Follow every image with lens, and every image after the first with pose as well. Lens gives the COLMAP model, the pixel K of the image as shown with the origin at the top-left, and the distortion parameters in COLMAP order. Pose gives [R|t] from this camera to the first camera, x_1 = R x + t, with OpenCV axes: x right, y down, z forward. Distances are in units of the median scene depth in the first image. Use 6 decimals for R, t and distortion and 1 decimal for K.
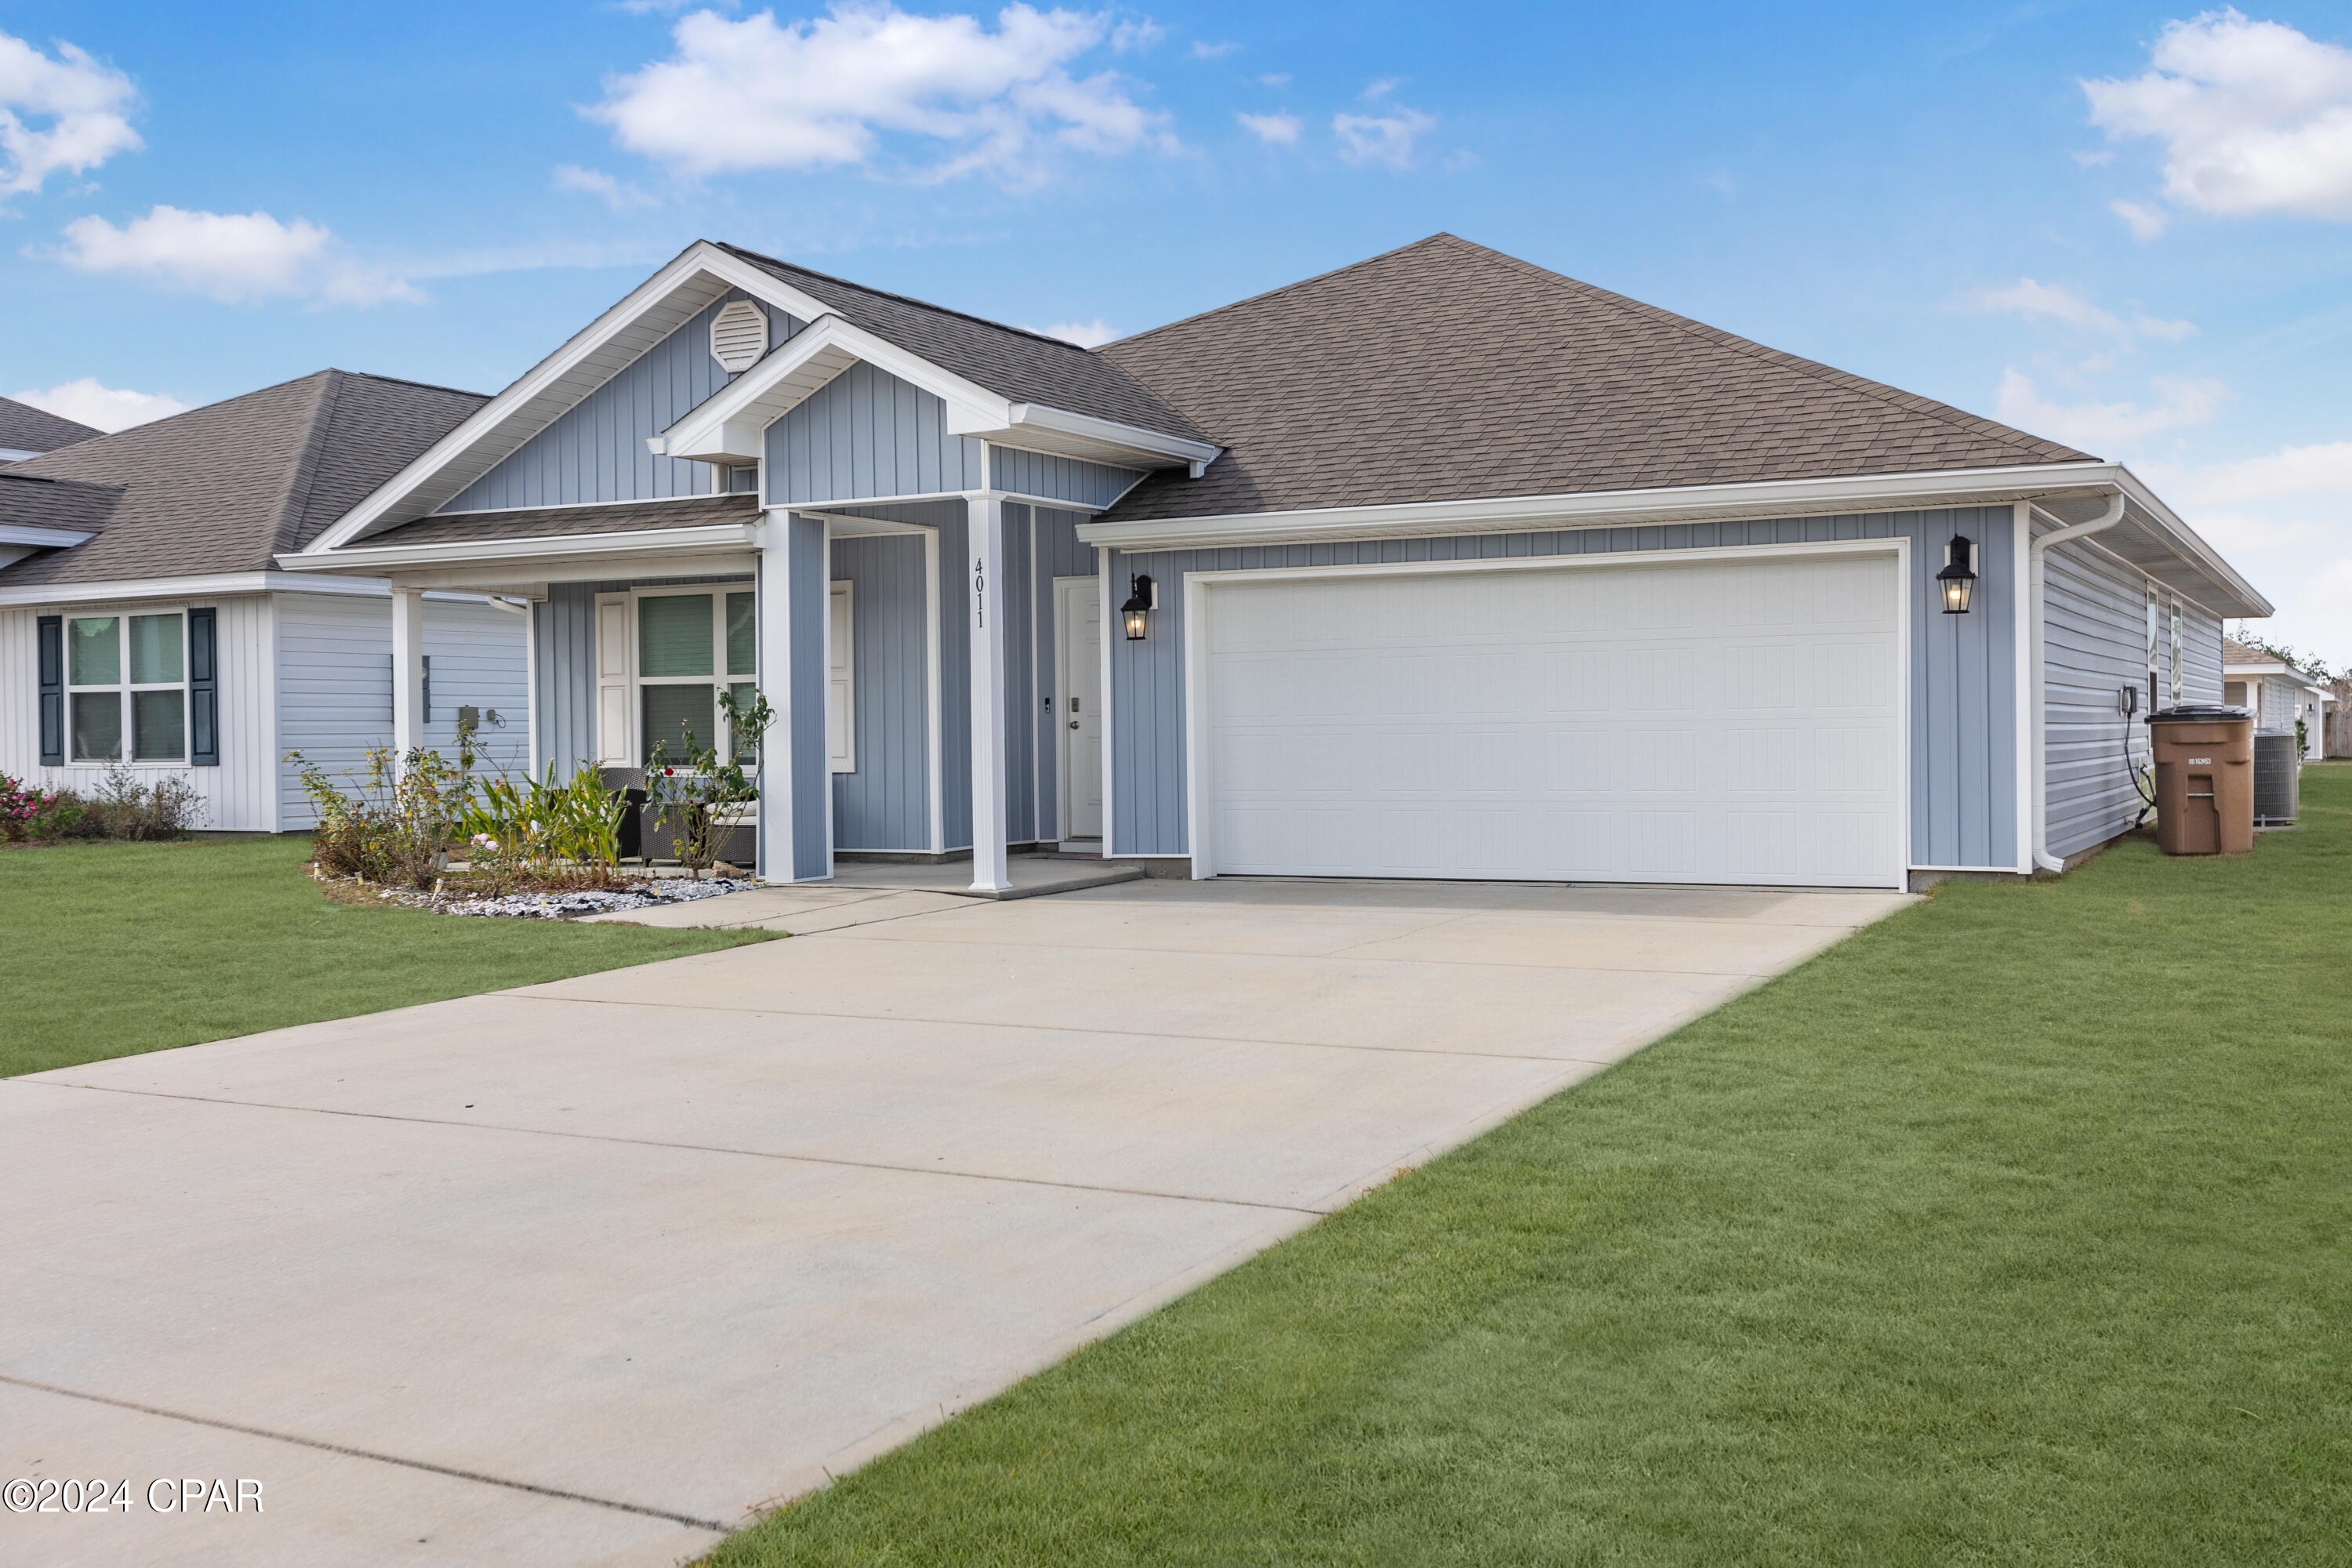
lens RADIAL K [[2284.8, 0, 1176.0], [0, 2284.8, 784.0], [0, 0, 1]] dist [-0.015324, 0.004144]
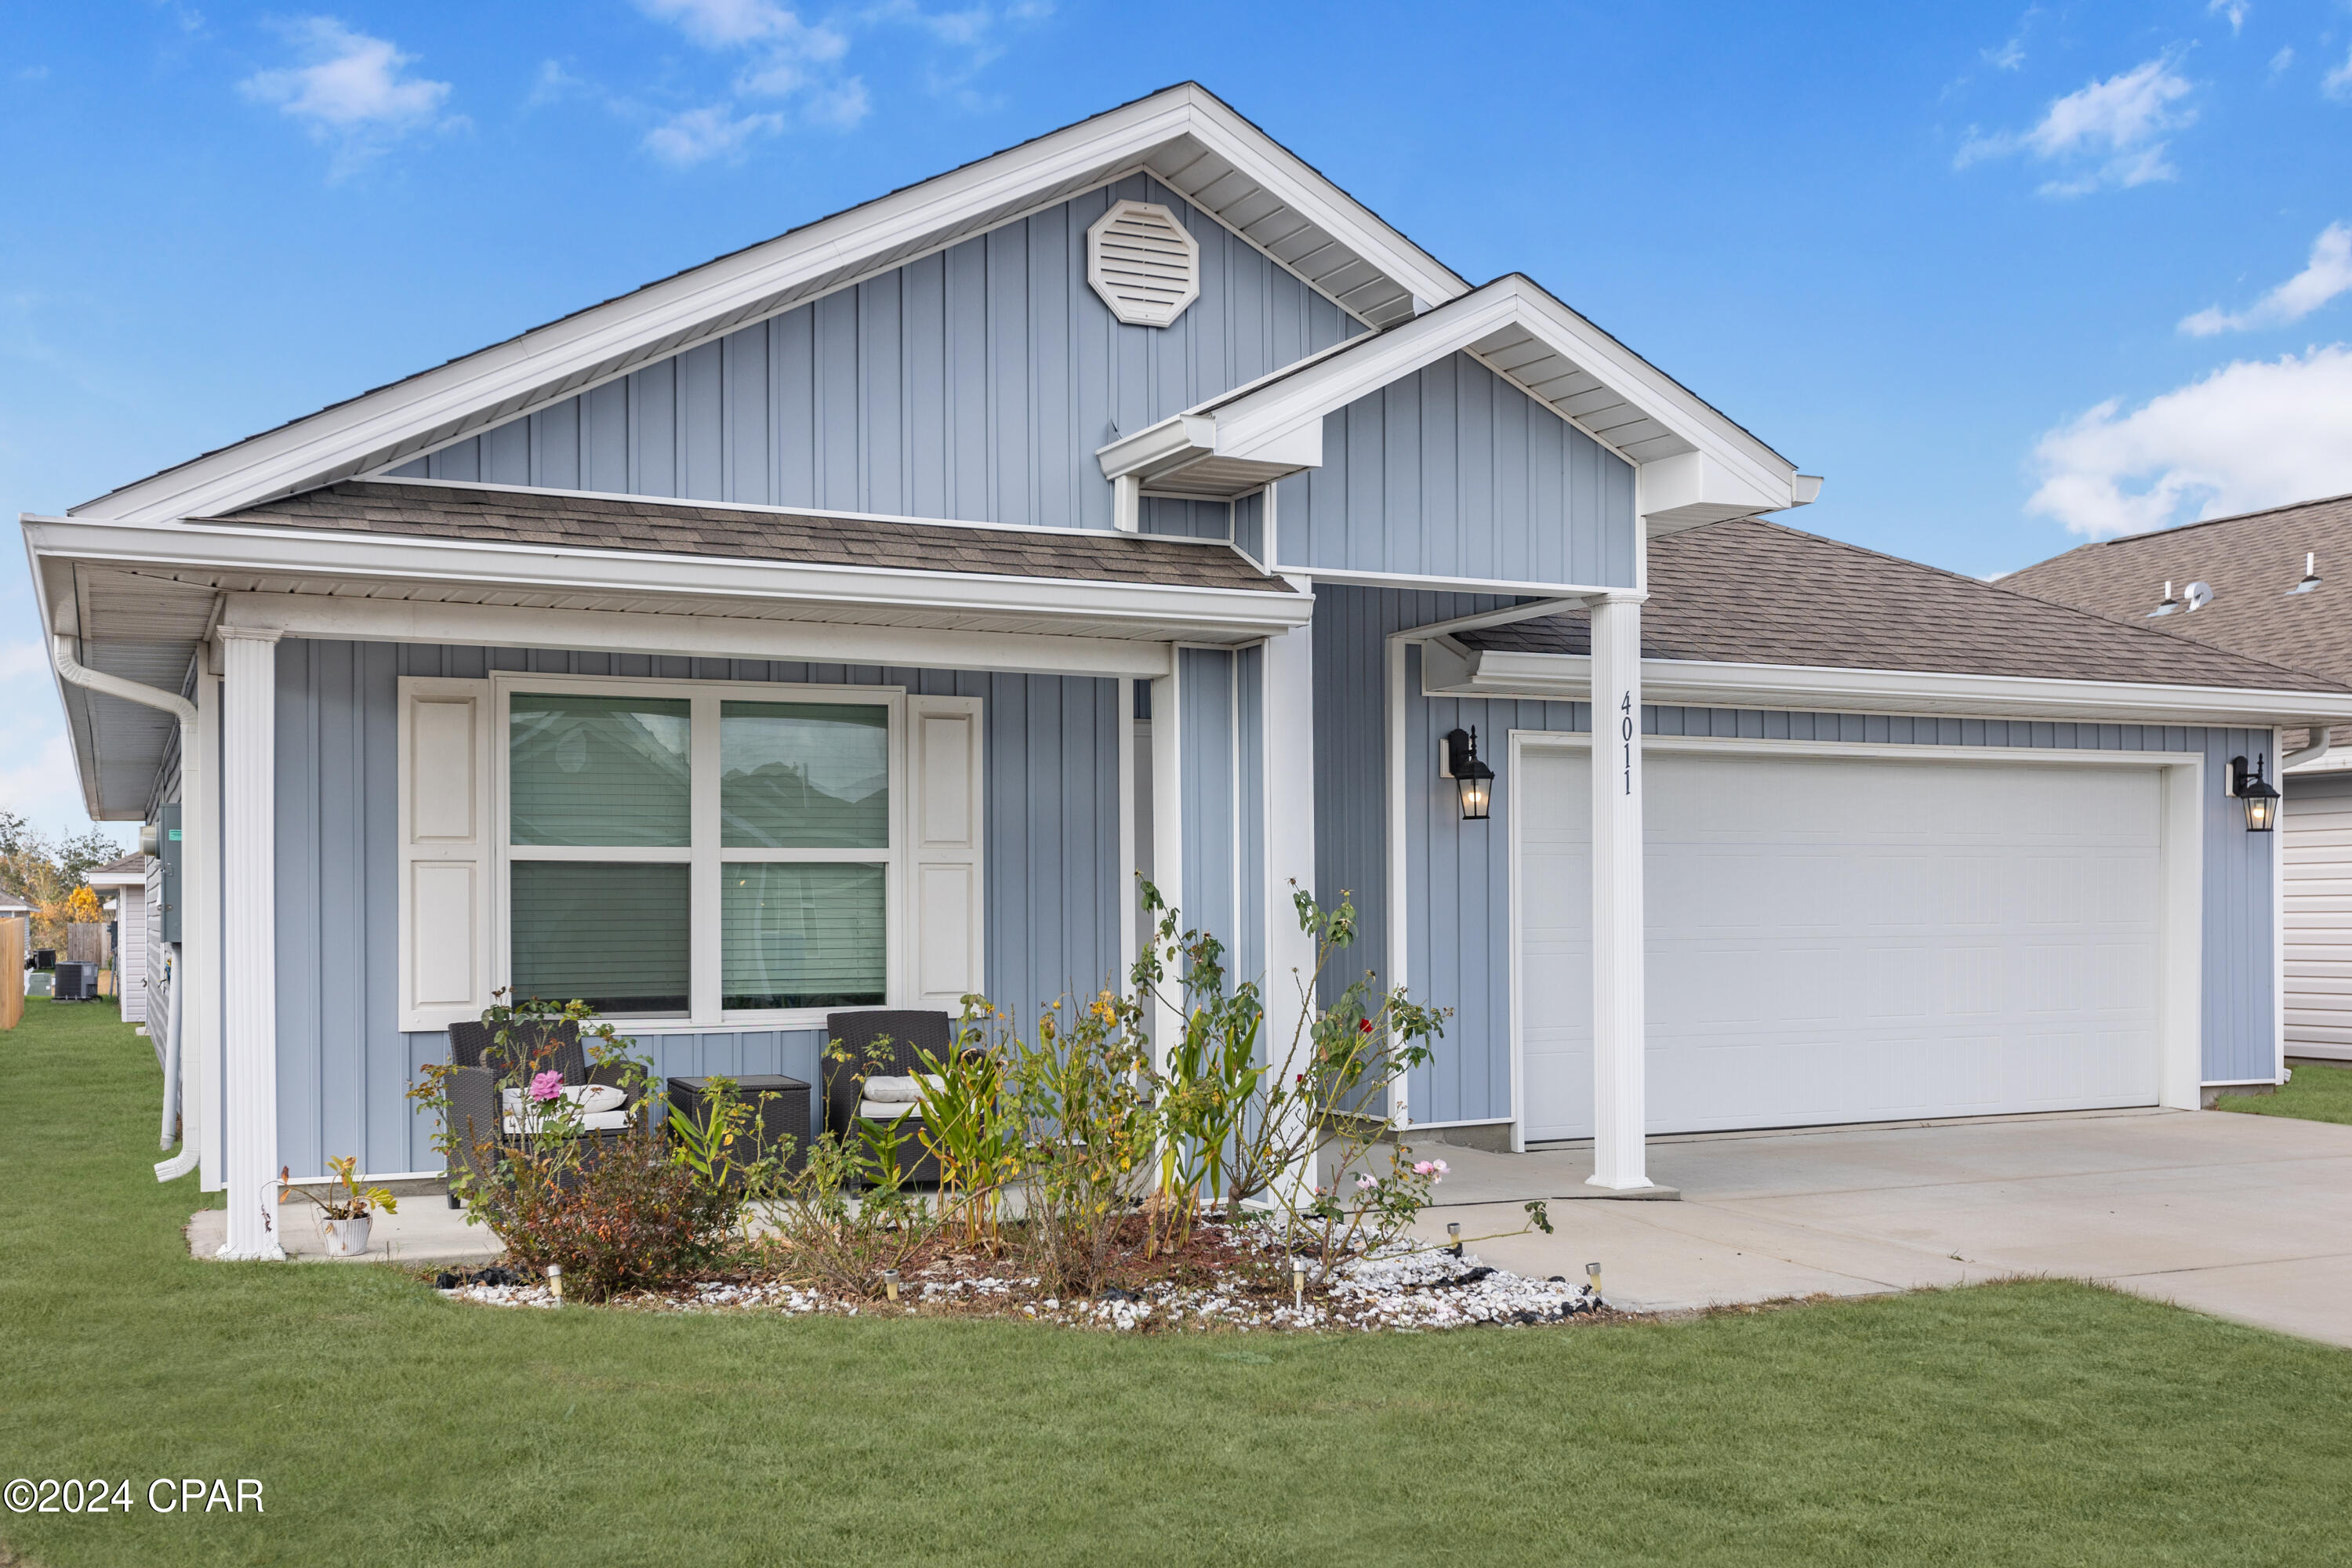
lens RADIAL K [[2306.5, 0, 1177.6], [0, 2306.5, 927.7], [0, 0, 1]] dist [-0.005590, -0.001832]
pose [[0.601613, 0.004303, 0.798776, -0.643454], [0.016619, 0.999702, -0.017902, -0.018067], [-0.798615, 0.024045, 0.601362, 0.642126]]
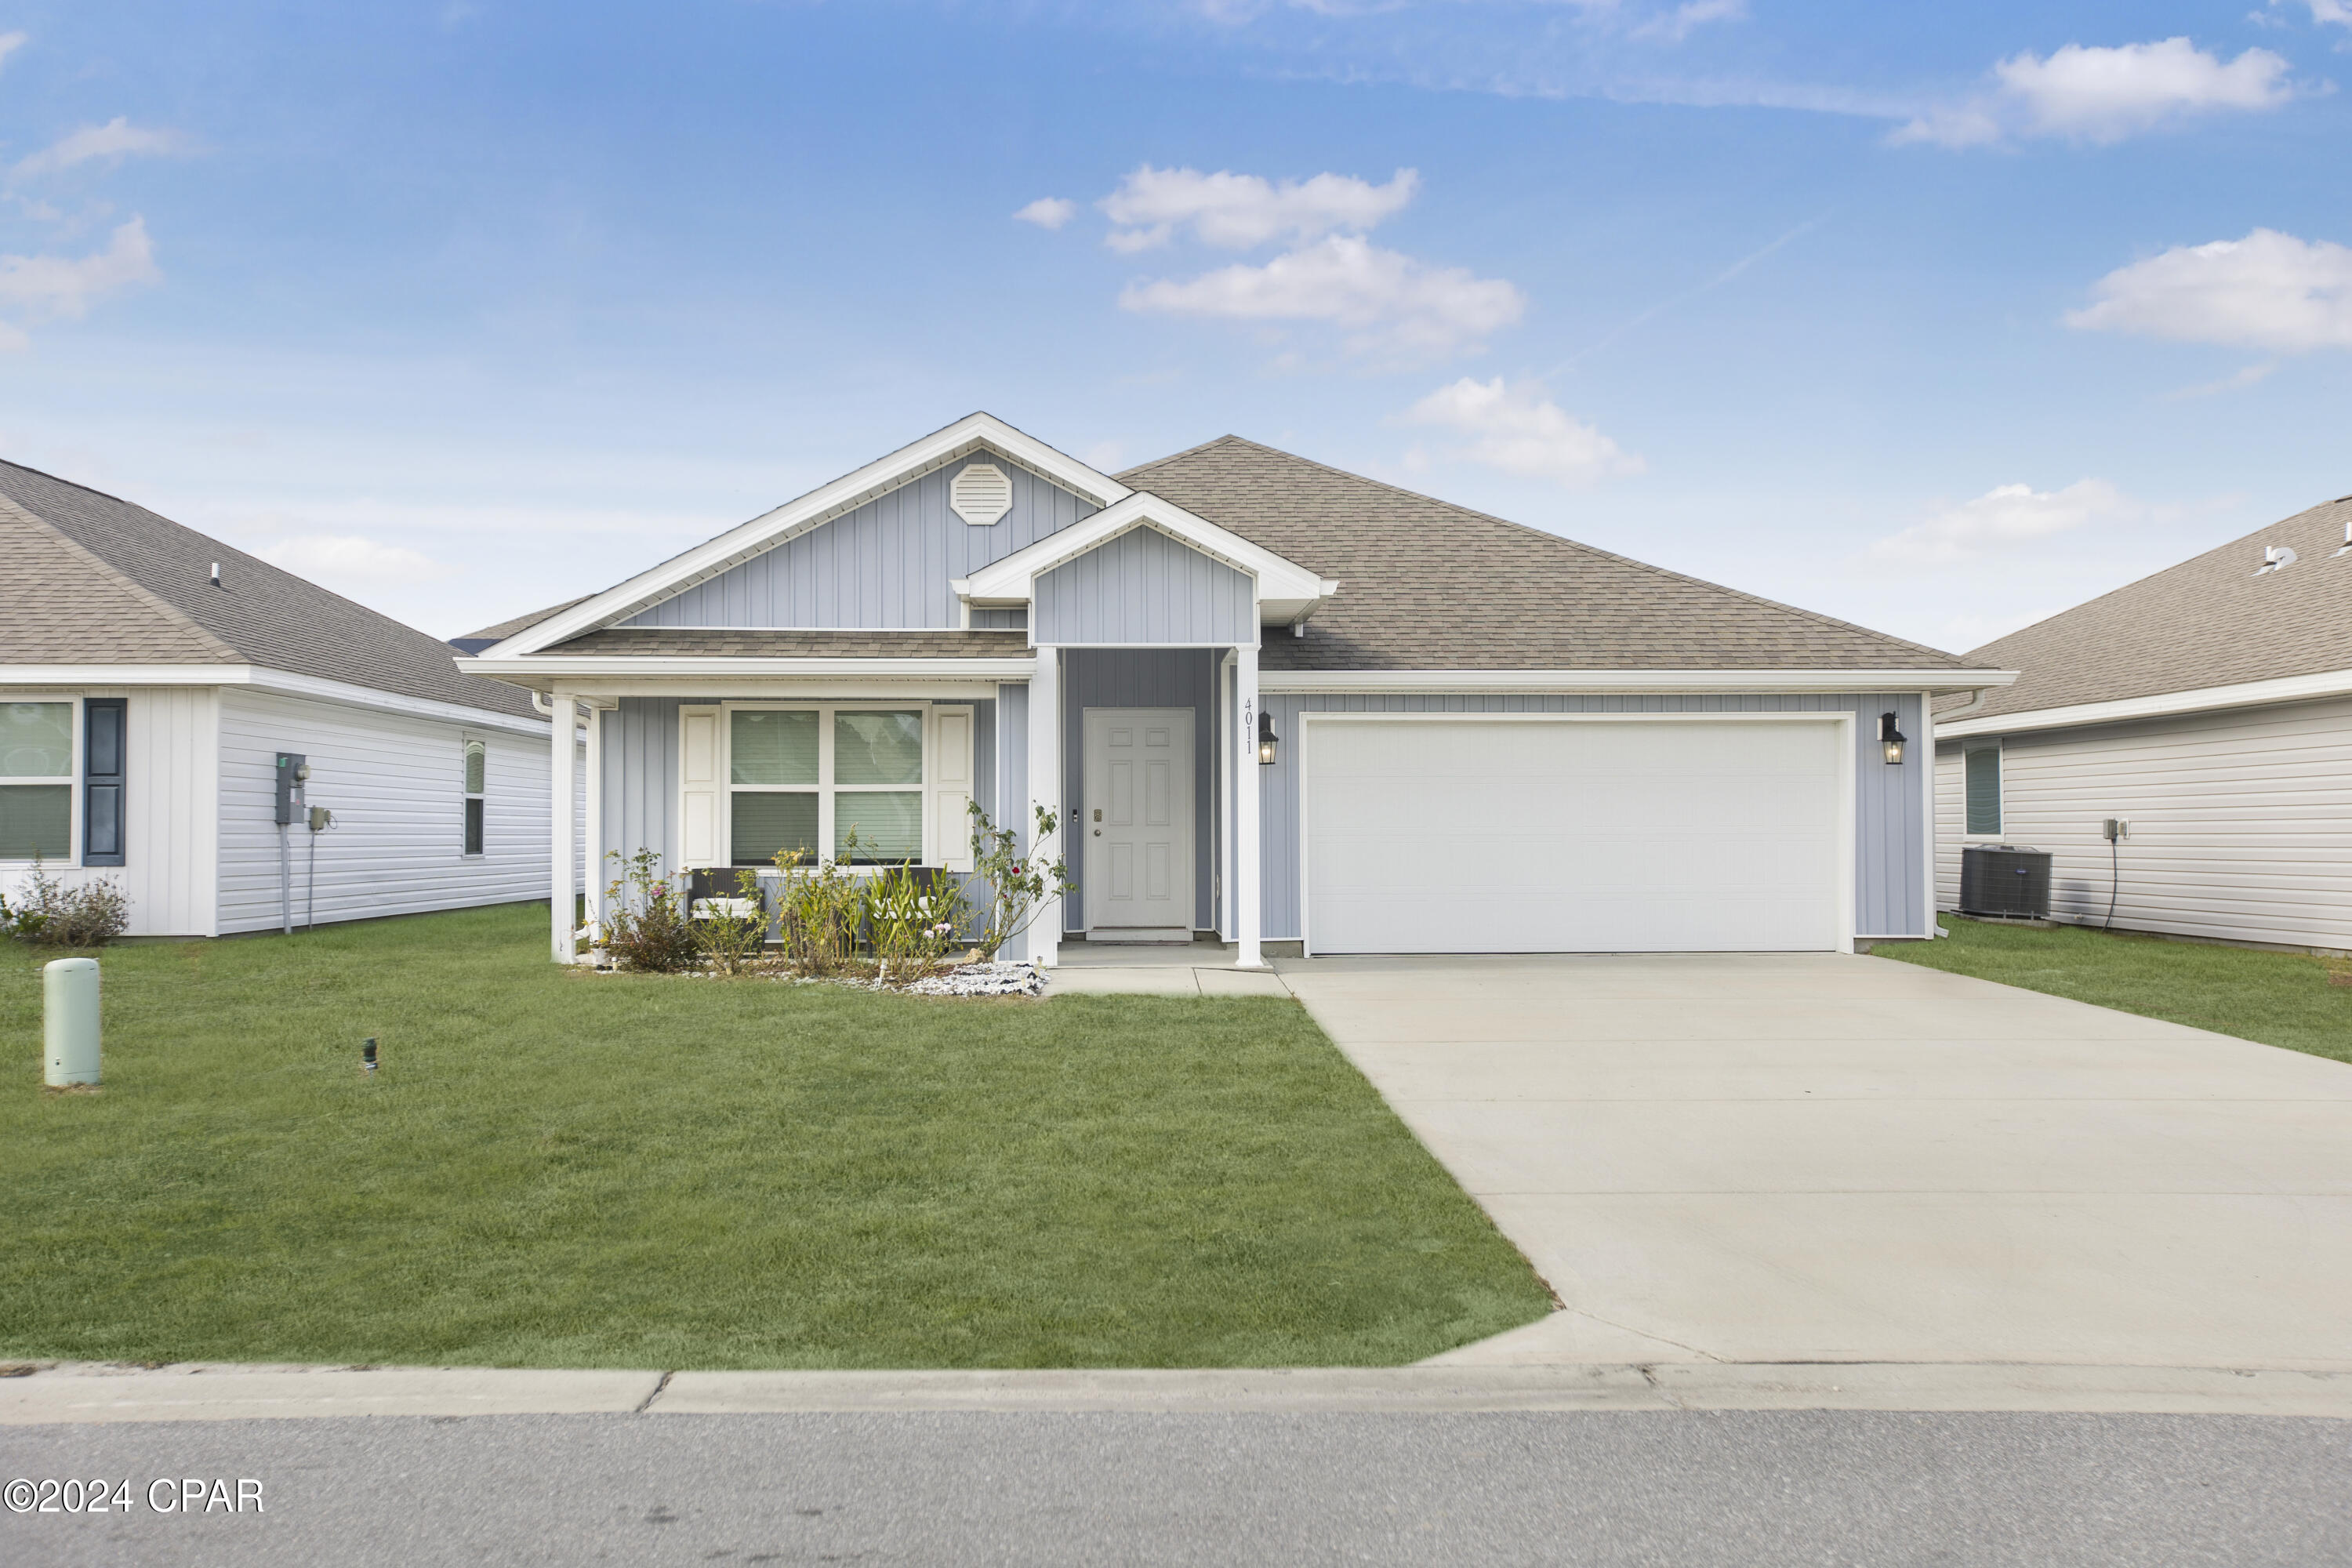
lens RADIAL K [[2221.4, 0, 1176.0], [0, 2221.4, 784.0], [0, 0, 1]] dist [0.015074, 0.006046]
pose [[0.865922, 0.020642, 0.499754, -0.660172], [0.003629, 0.998863, -0.047545, 0.004517], [-0.500167, 0.042983, 0.864862, -0.017609]]
